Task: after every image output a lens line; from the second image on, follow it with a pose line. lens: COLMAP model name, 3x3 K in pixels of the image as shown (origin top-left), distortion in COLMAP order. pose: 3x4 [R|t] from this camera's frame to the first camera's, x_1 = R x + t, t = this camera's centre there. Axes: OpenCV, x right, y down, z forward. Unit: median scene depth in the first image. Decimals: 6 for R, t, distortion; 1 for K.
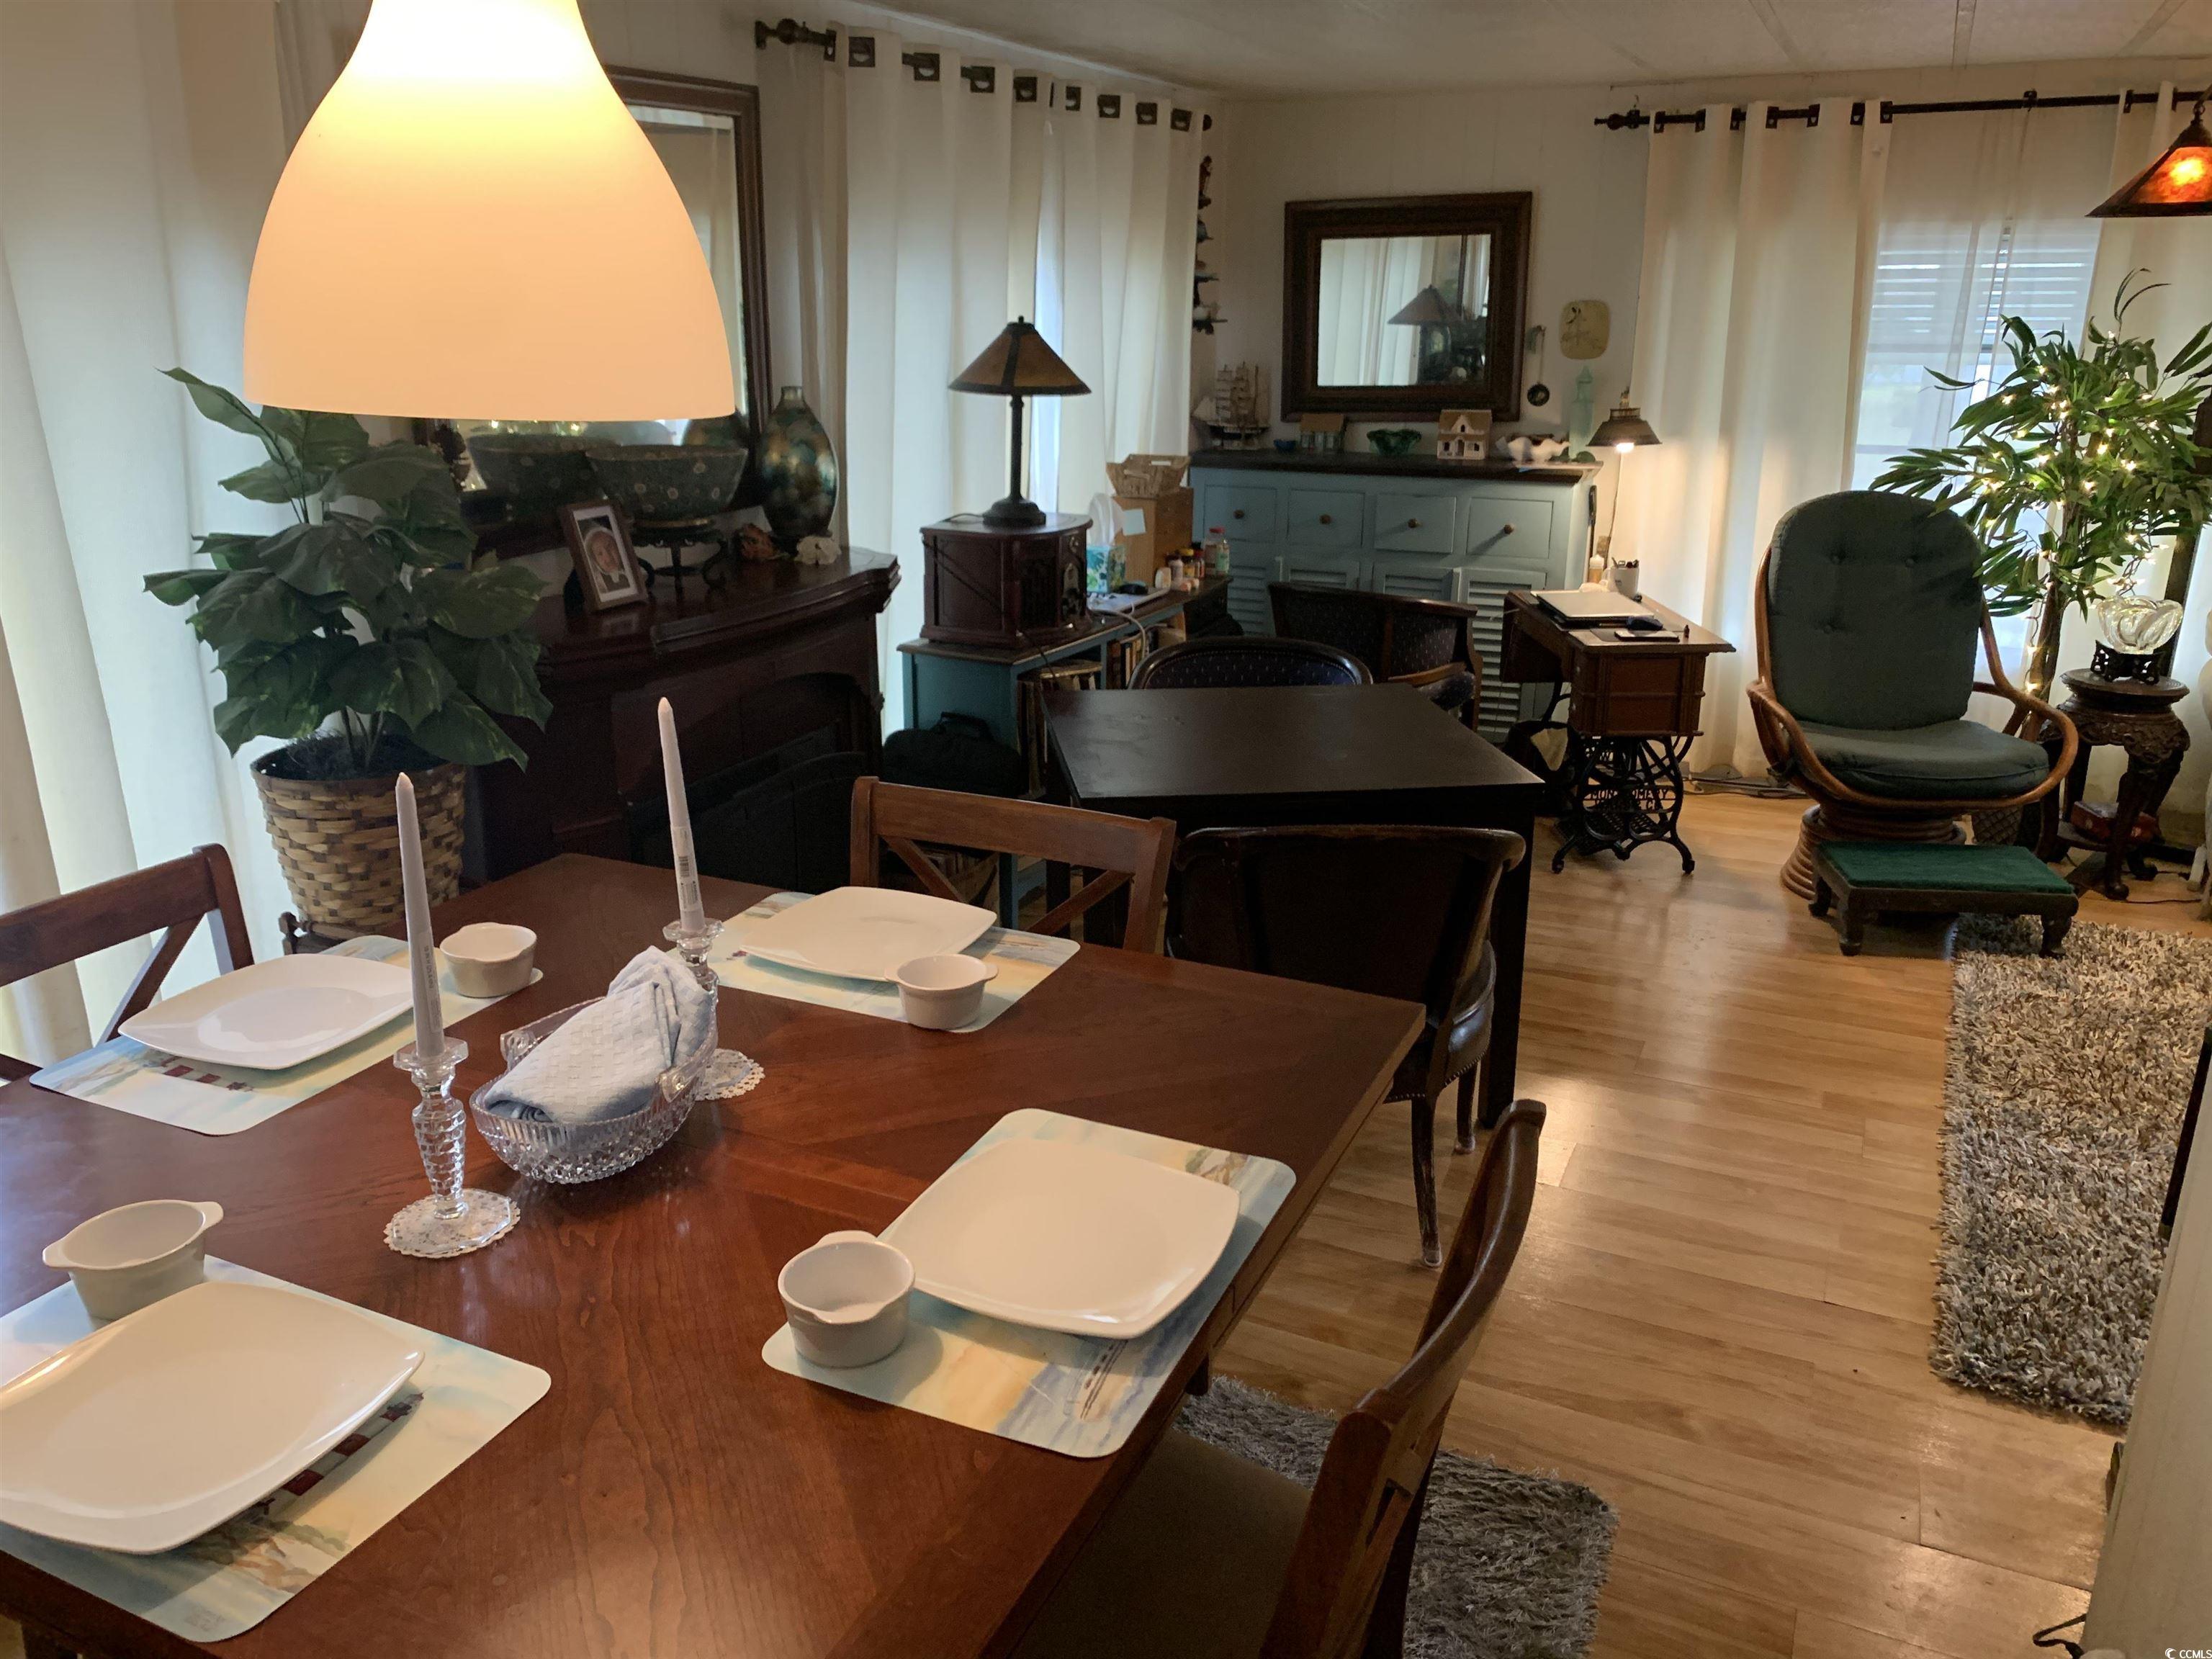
lens RADIAL K [[1686.8, 0, 1106.0], [0, 1686.8, 829.5], [0, 0, 1]] dist [0.002514, -0.008111]
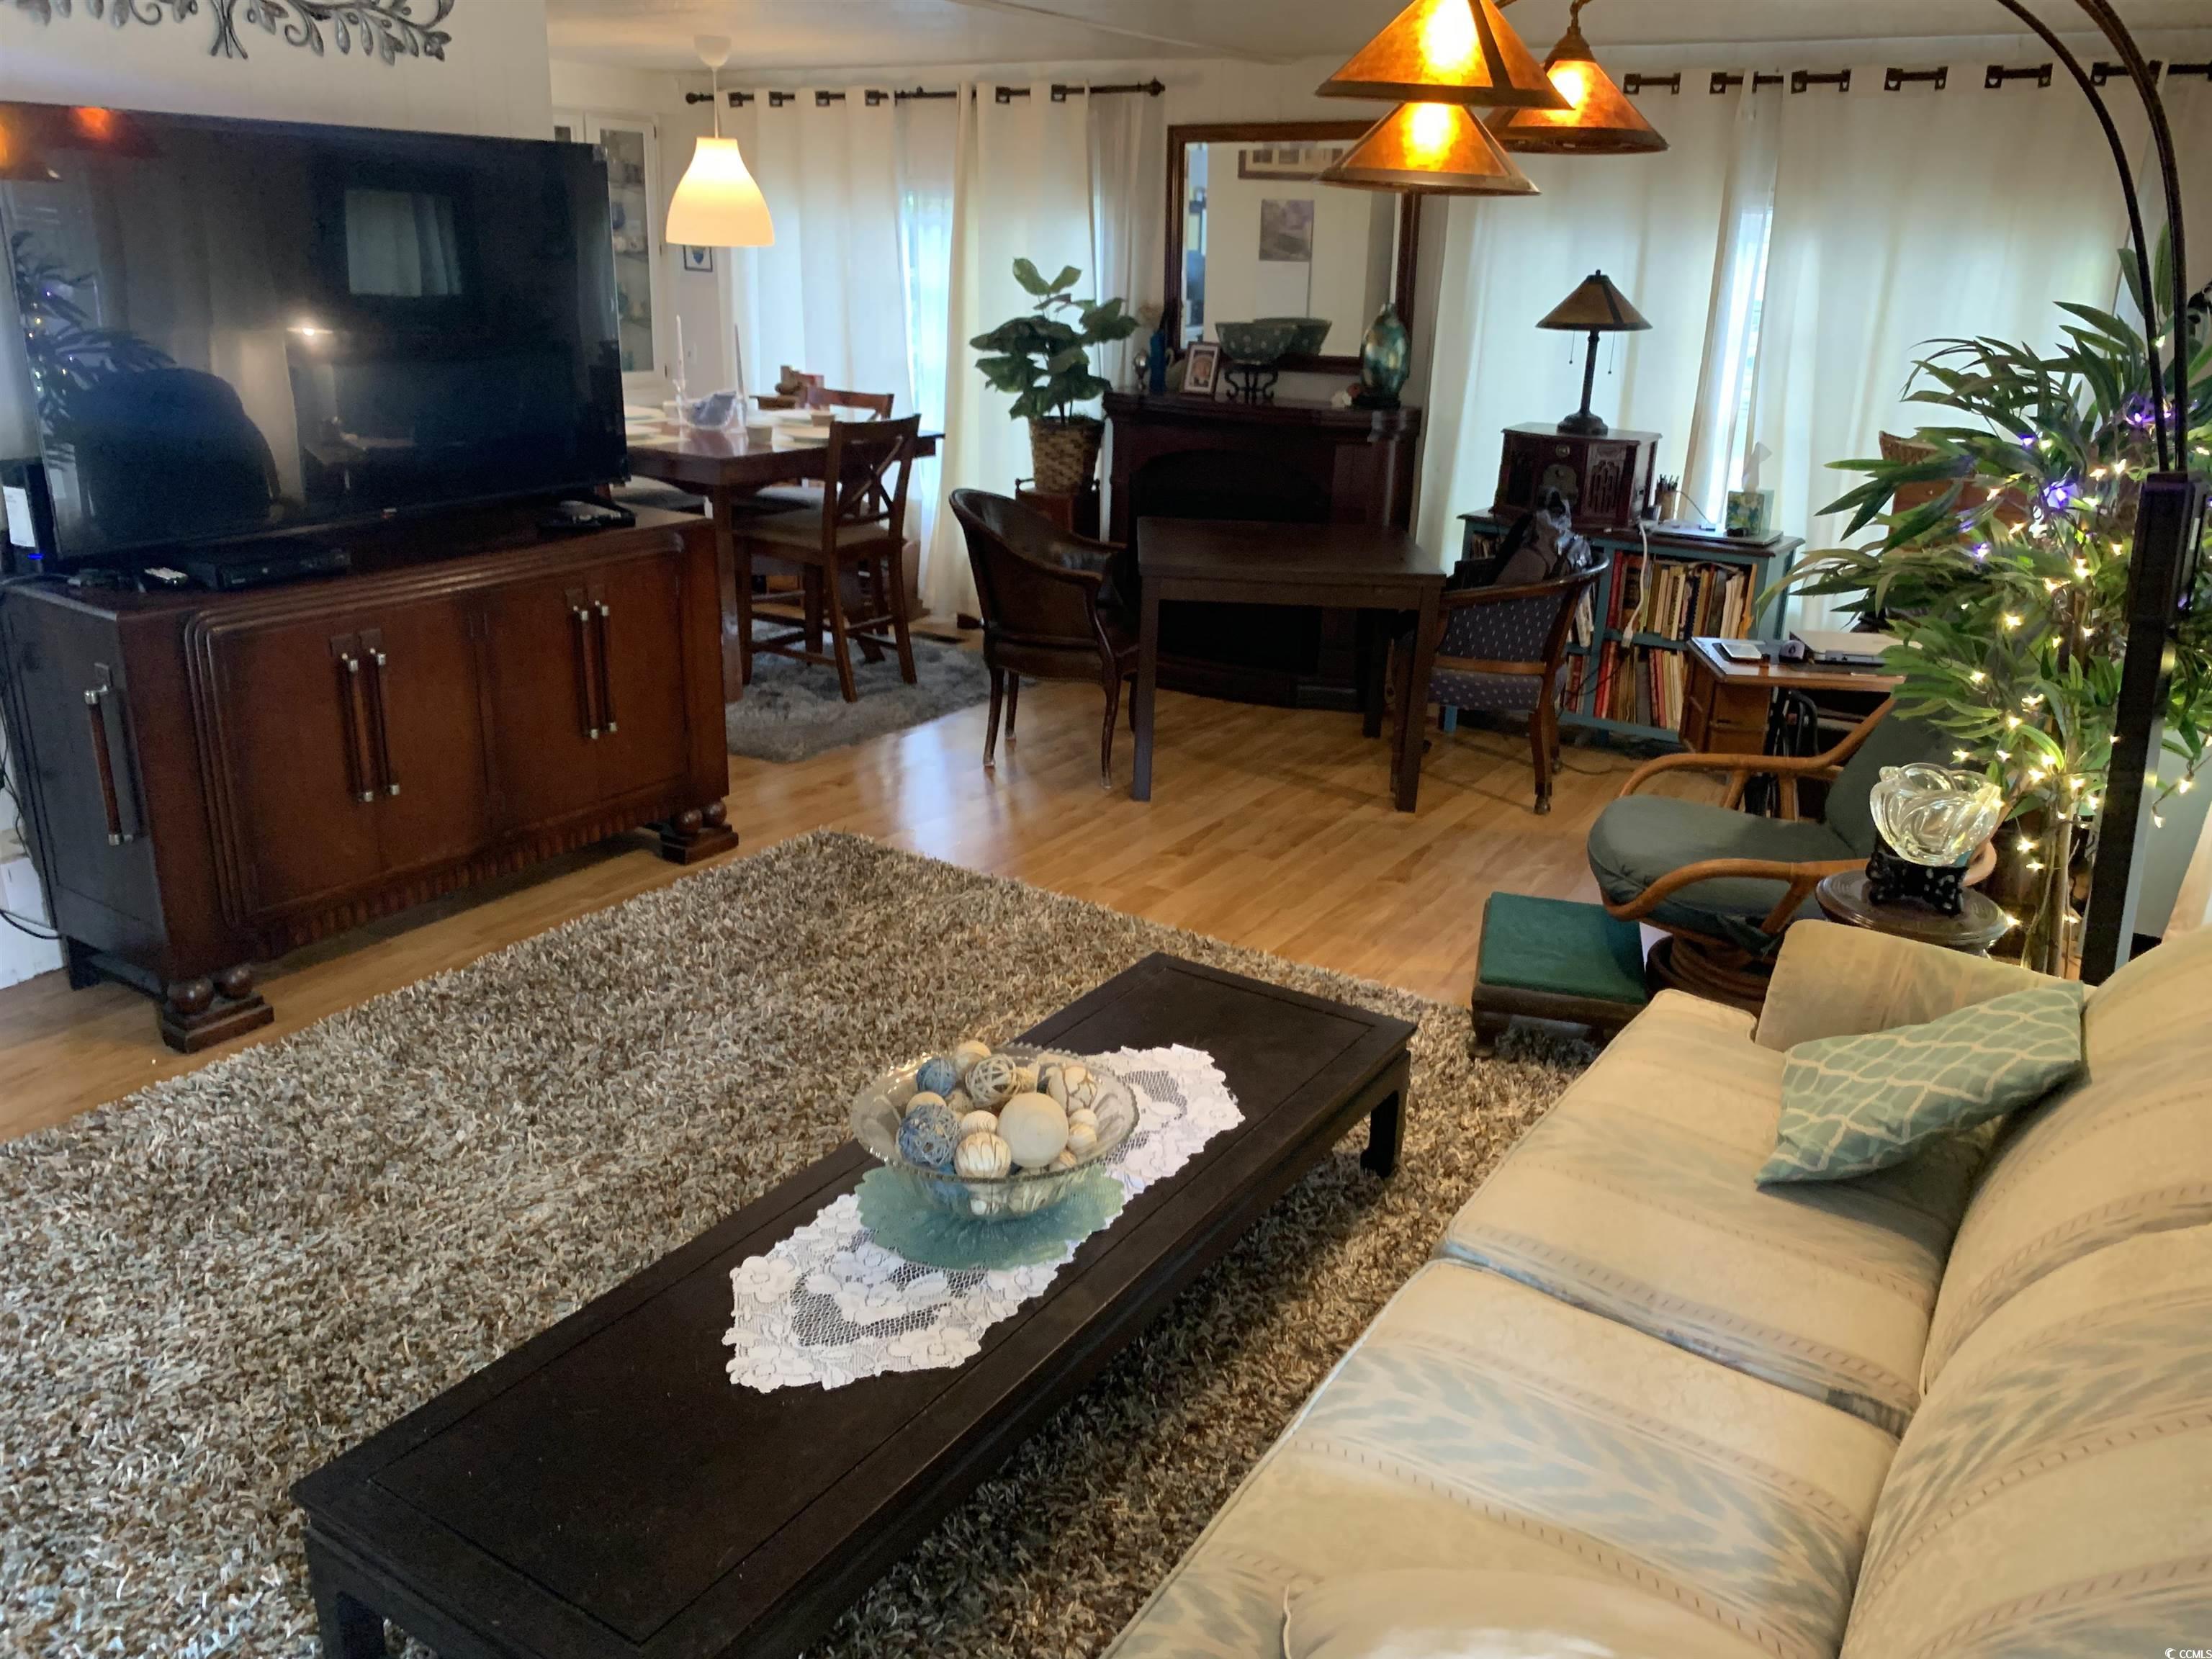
lens RADIAL K [[1686.8, 0, 1106.0], [0, 1686.8, 829.5], [0, 0, 1]] dist [0.002514, -0.008111]
pose [[-0.121276, 0.316267, -0.940887, 1.298673], [-0.336996, 0.878465, 0.338722, -0.232827], [0.933663, 0.358154, 0.000044, 0.782188]]
